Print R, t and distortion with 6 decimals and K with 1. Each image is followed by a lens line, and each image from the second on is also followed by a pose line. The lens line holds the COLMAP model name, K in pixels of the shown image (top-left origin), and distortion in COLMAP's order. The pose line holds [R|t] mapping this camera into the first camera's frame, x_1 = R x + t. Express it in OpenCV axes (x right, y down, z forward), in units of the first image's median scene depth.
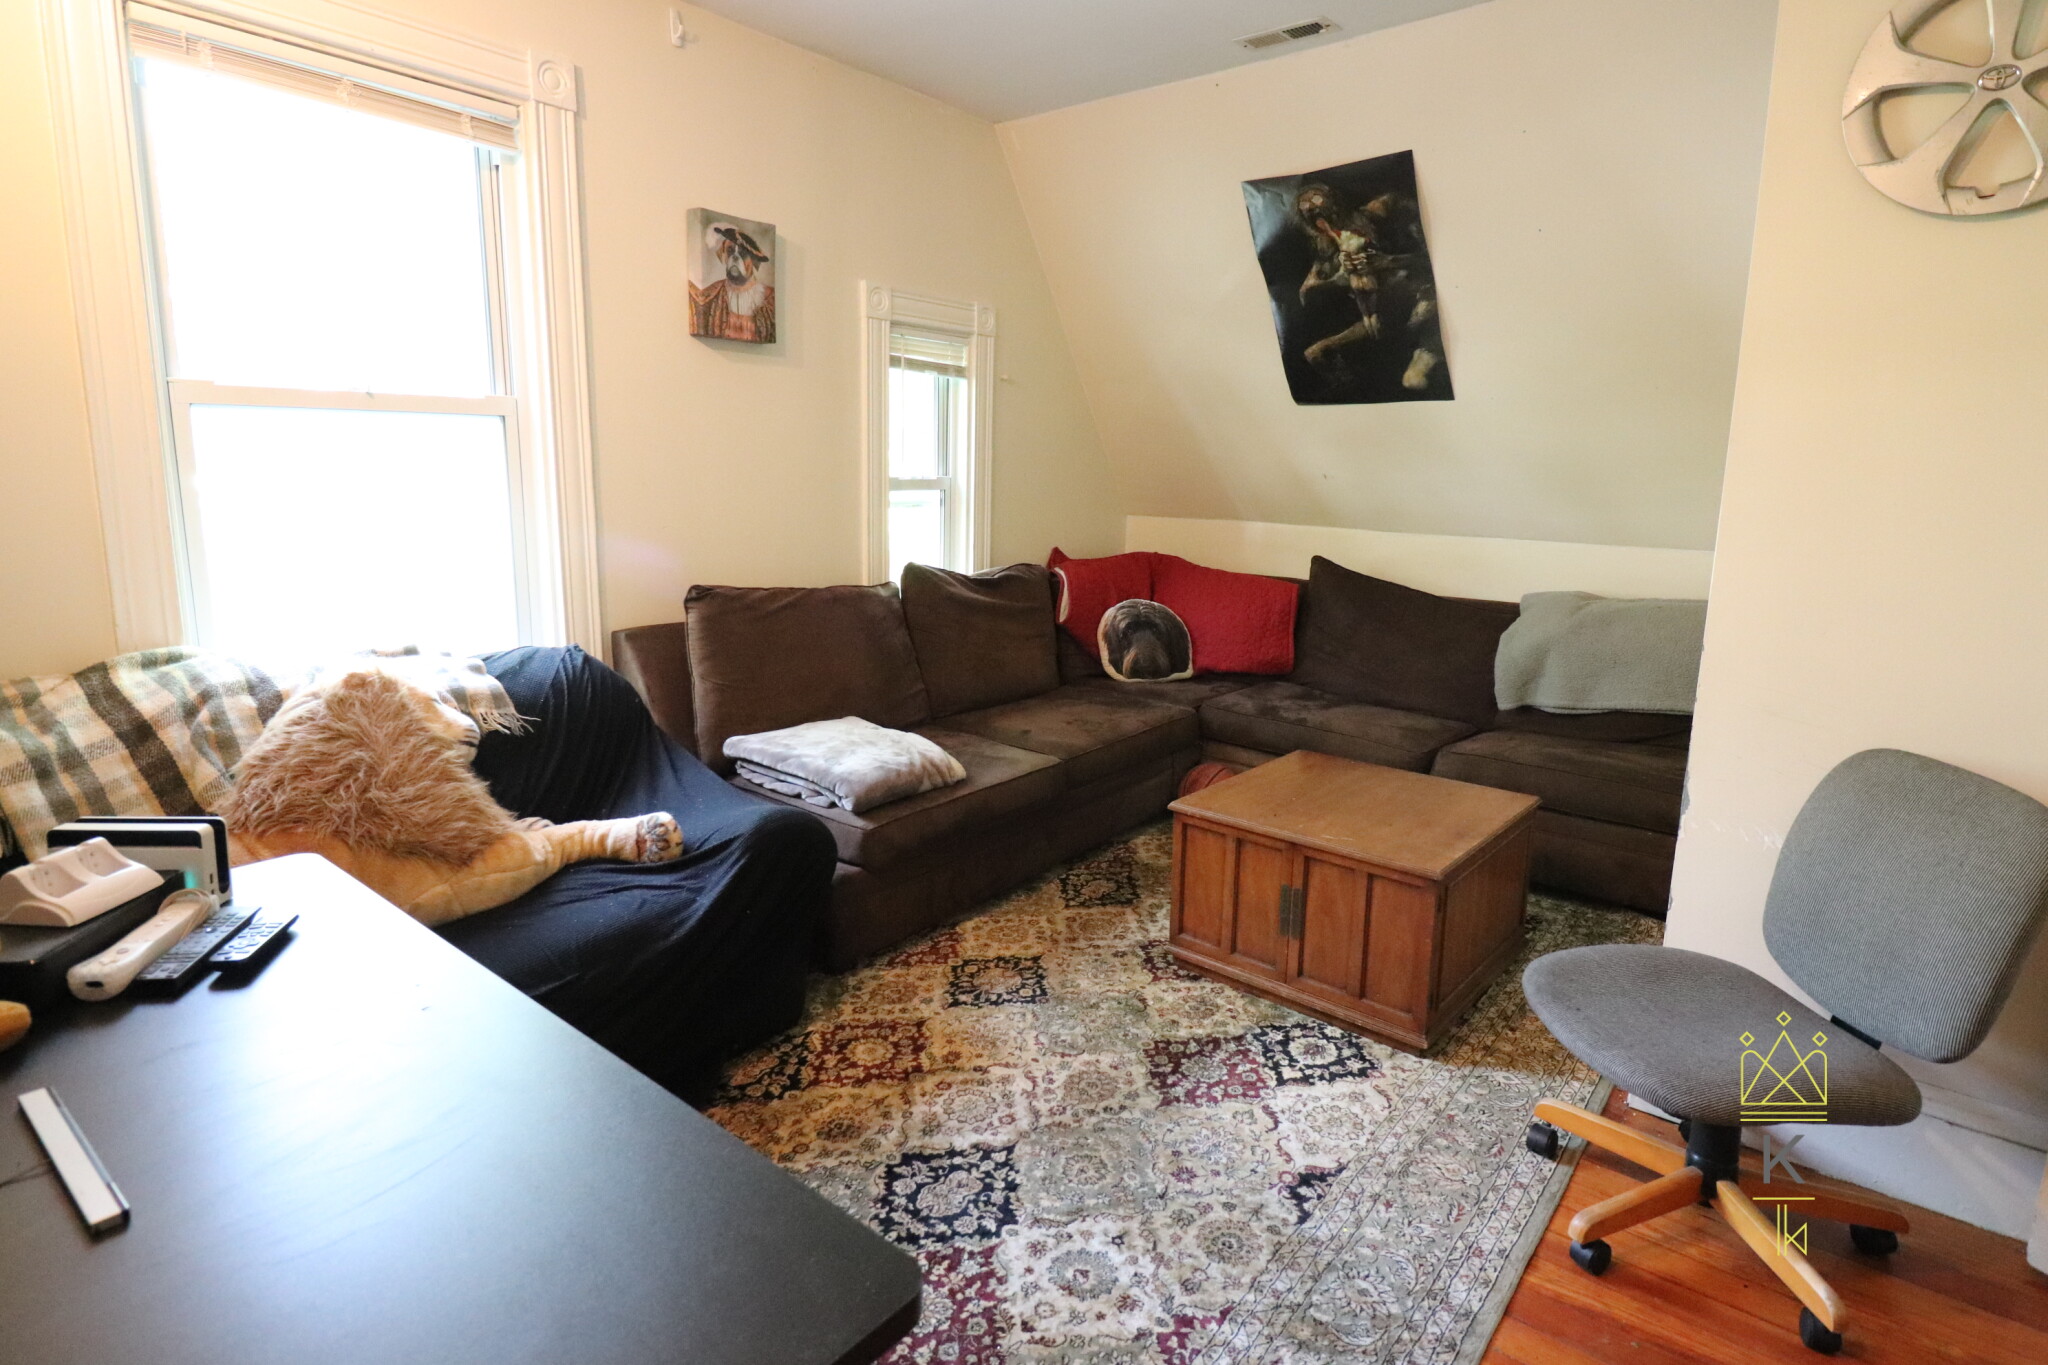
lens RADIAL K [[1048.7, 0, 1024.0], [0, 1048.7, 682.5], [0, 0, 1]] dist [0.009921, -0.013556]
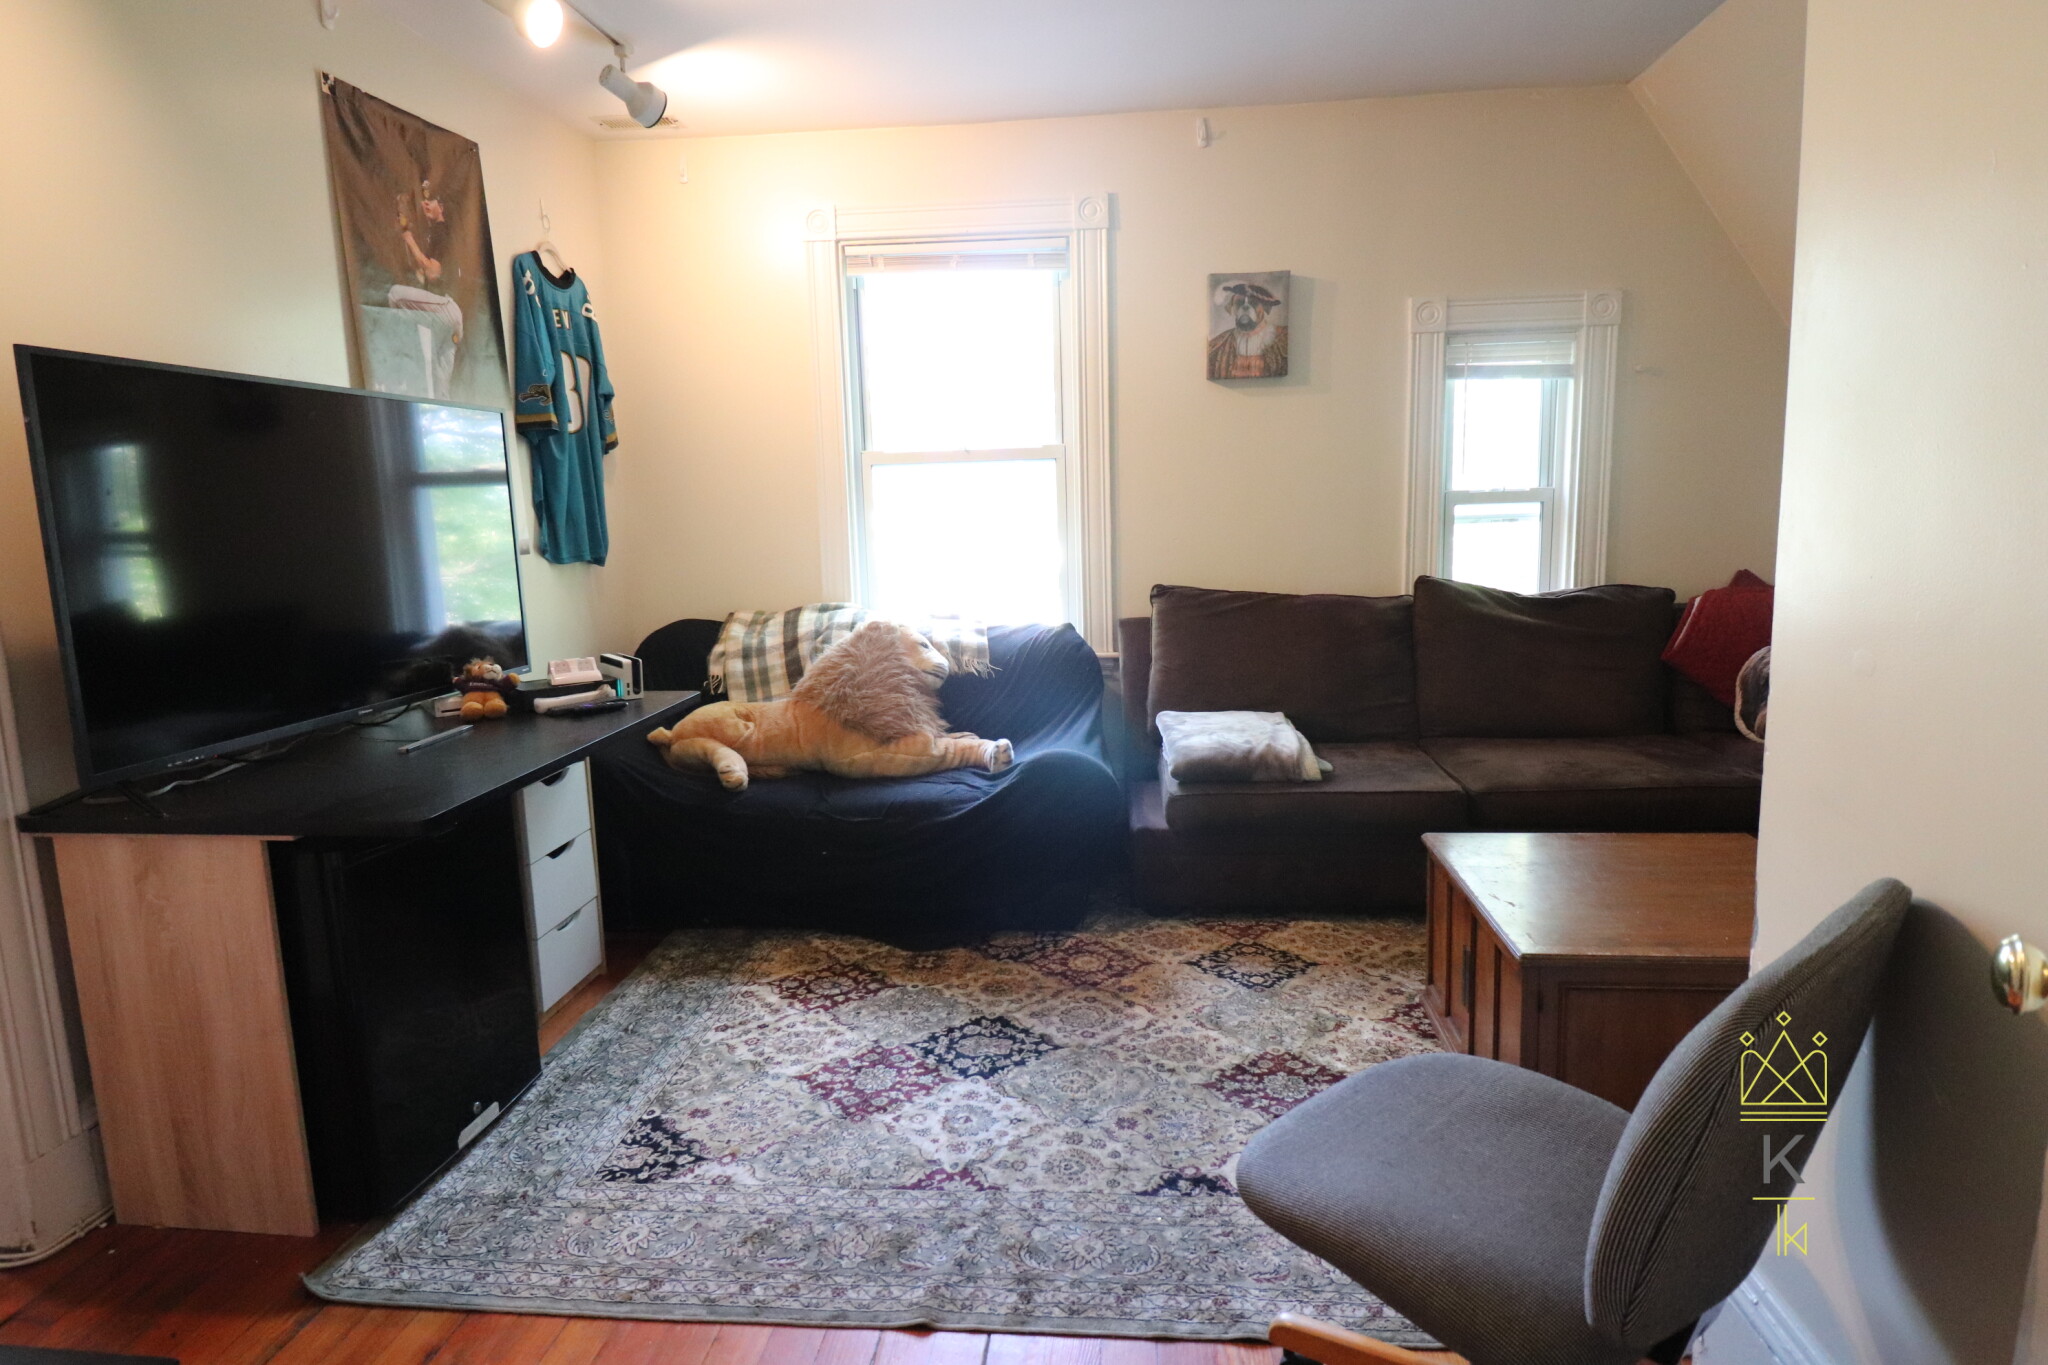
lens RADIAL K [[1039.5, 0, 1024.3], [0, 1039.5, 695.0], [0, 0, 1]] dist [-0.003008, -0.000905]
pose [[0.570468, 0.110797, -0.813812, 0.650322], [-0.131298, 0.990418, 0.042803, 0.004198], [0.810757, 0.082434, 0.579549, 0.192692]]
